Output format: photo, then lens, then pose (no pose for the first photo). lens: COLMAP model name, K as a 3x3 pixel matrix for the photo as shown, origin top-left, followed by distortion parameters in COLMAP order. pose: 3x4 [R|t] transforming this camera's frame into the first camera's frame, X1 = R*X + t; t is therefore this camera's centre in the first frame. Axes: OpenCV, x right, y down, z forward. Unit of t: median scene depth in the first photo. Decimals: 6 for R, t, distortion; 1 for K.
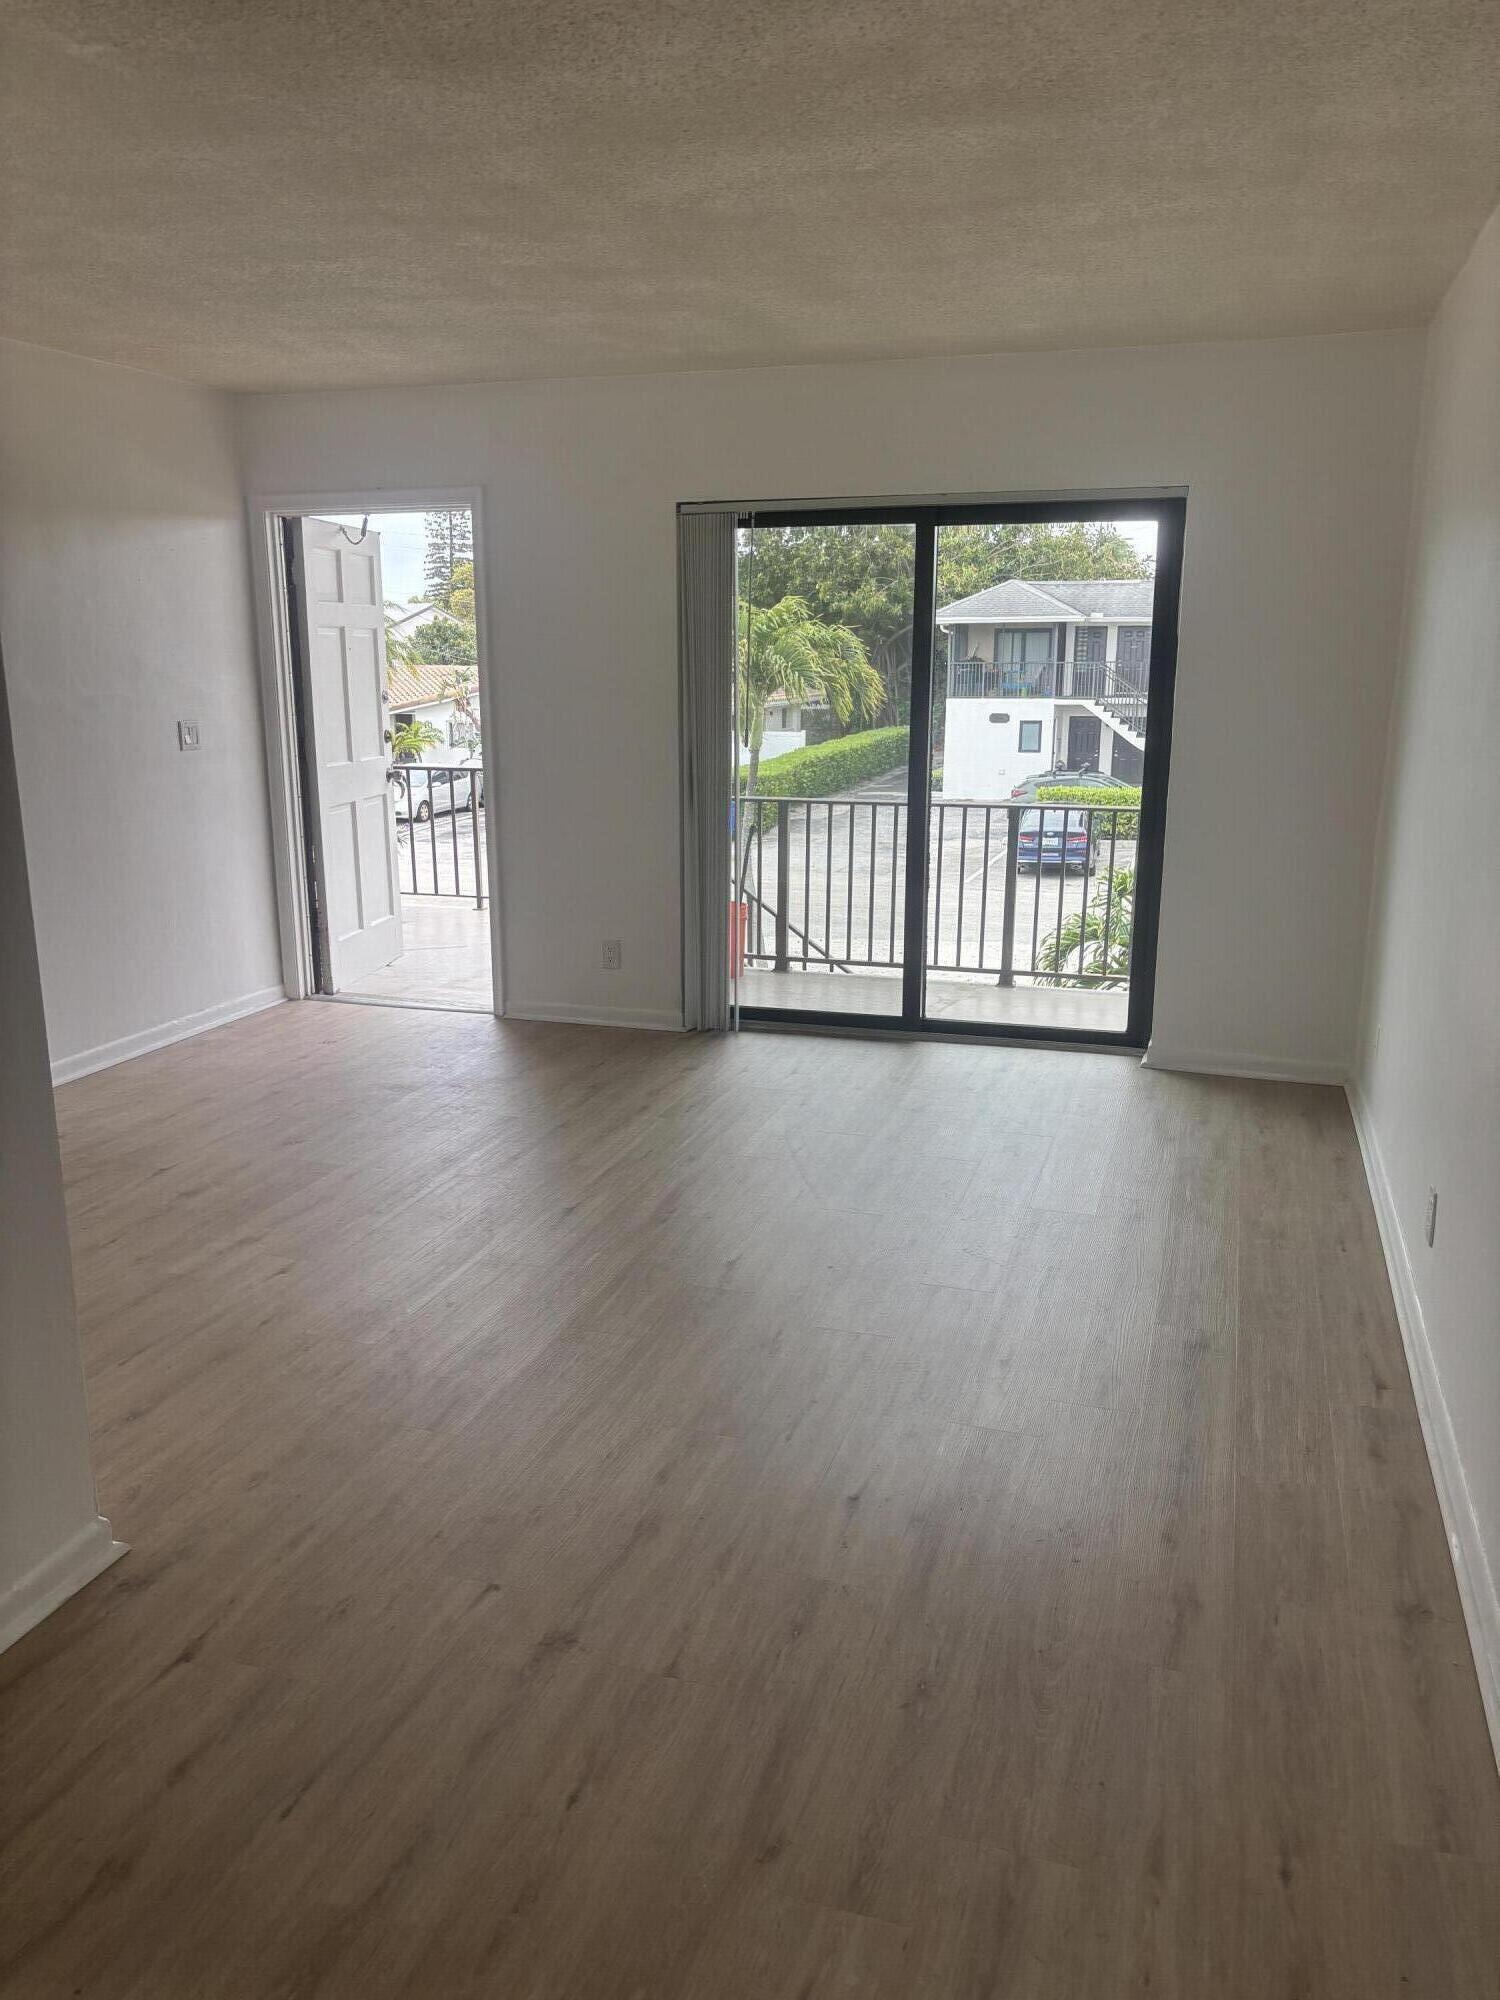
lens RADIAL K [[1507.7, 0, 745.0], [0, 1507.7, 1038.1], [0, 0, 1]] dist [0.020759, -0.047637]
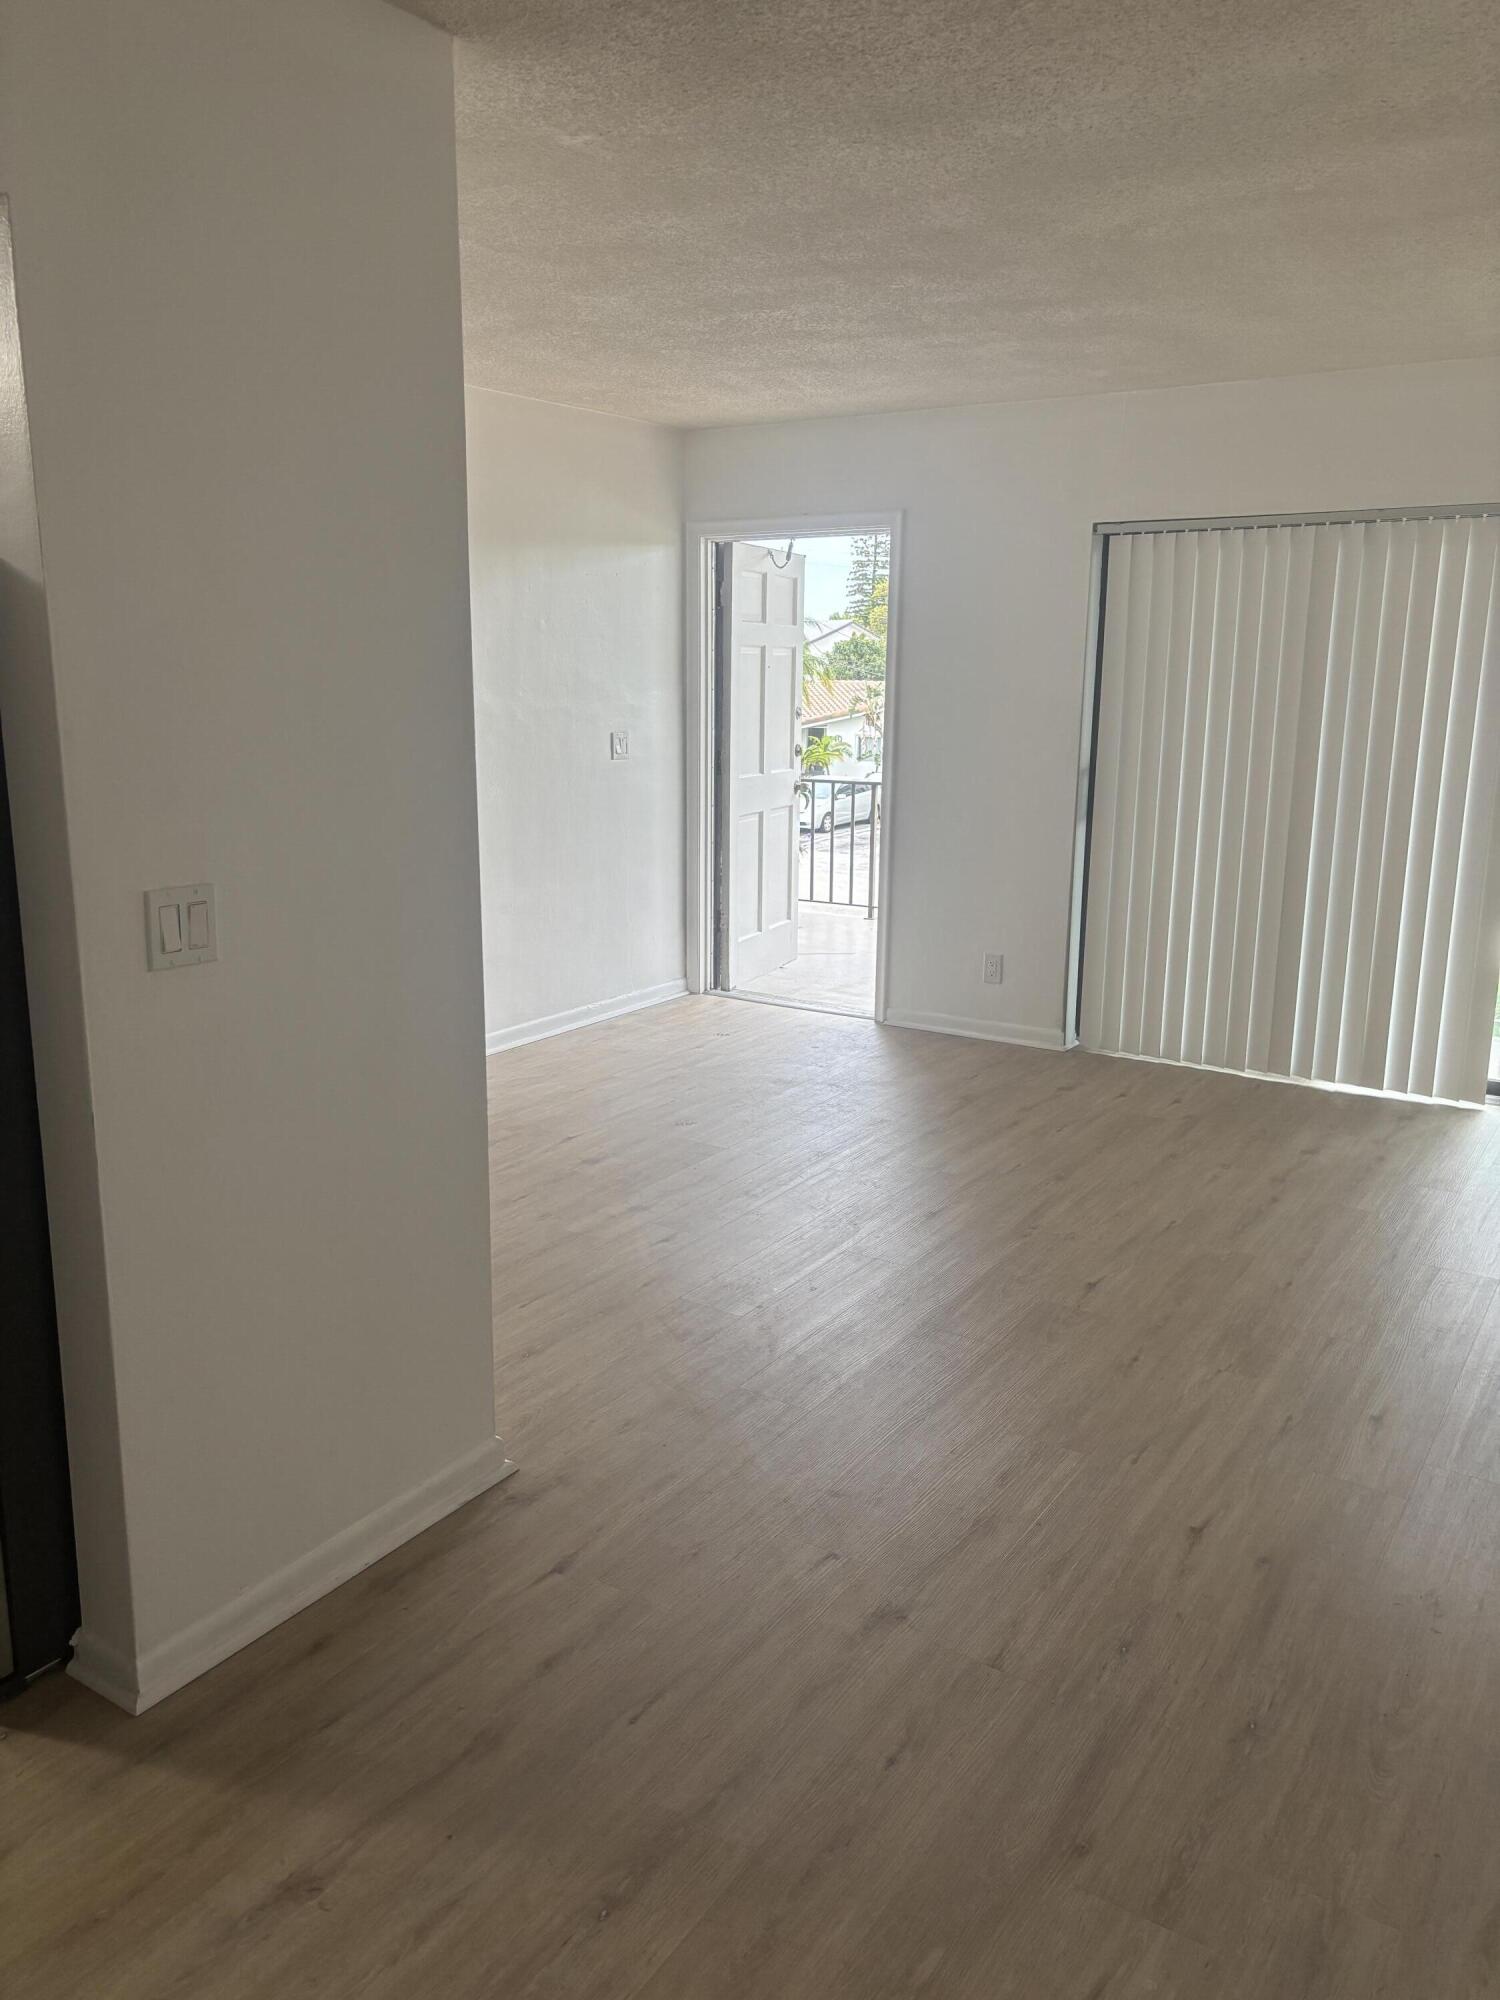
lens RADIAL K [[1521.5, 0, 750.0], [0, 1521.5, 1000.0], [0, 0, 1]] dist [0.054507, -0.067152]
pose [[0.966192, 0.063900, -0.249780, 0.016096], [-0.072716, 0.997008, -0.026218, 0.005185], [0.247357, 0.043495, 0.967948, -0.056335]]
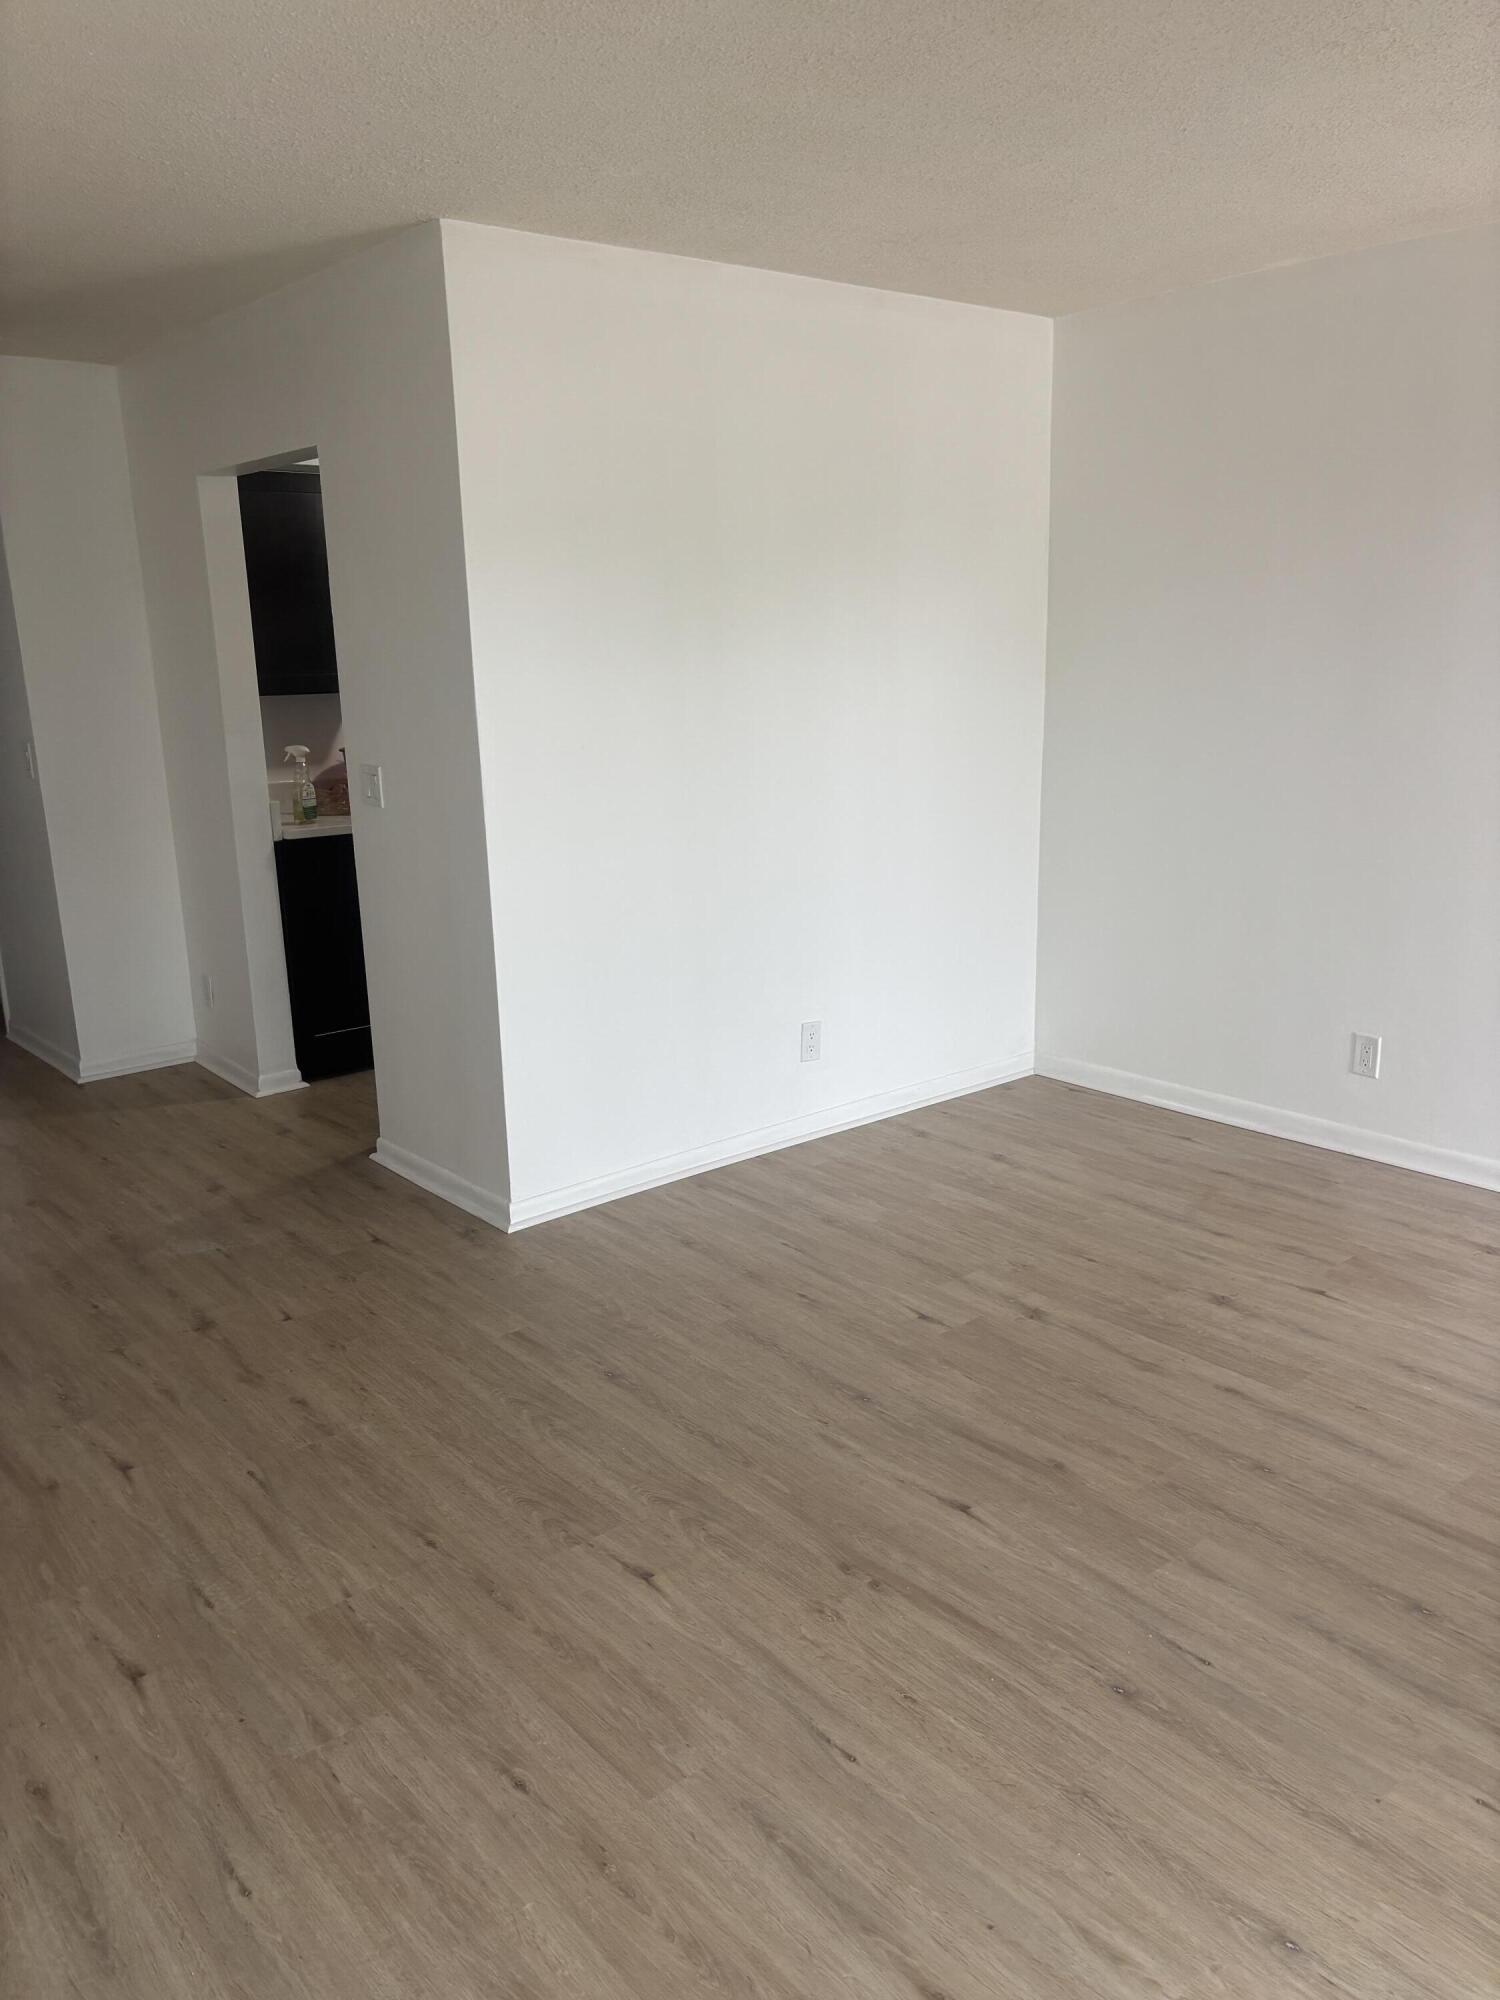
lens RADIAL K [[1516.0, 0, 758.1], [0, 1516.0, 1019.5], [0, 0, 1]] dist [0.037121, -0.046518]
pose [[-0.540924, 0.218621, -0.812162, 0.558828], [-0.186234, 0.910525, 0.369137, -0.407230], [0.820194, 0.350927, -0.451809, 1.528129]]
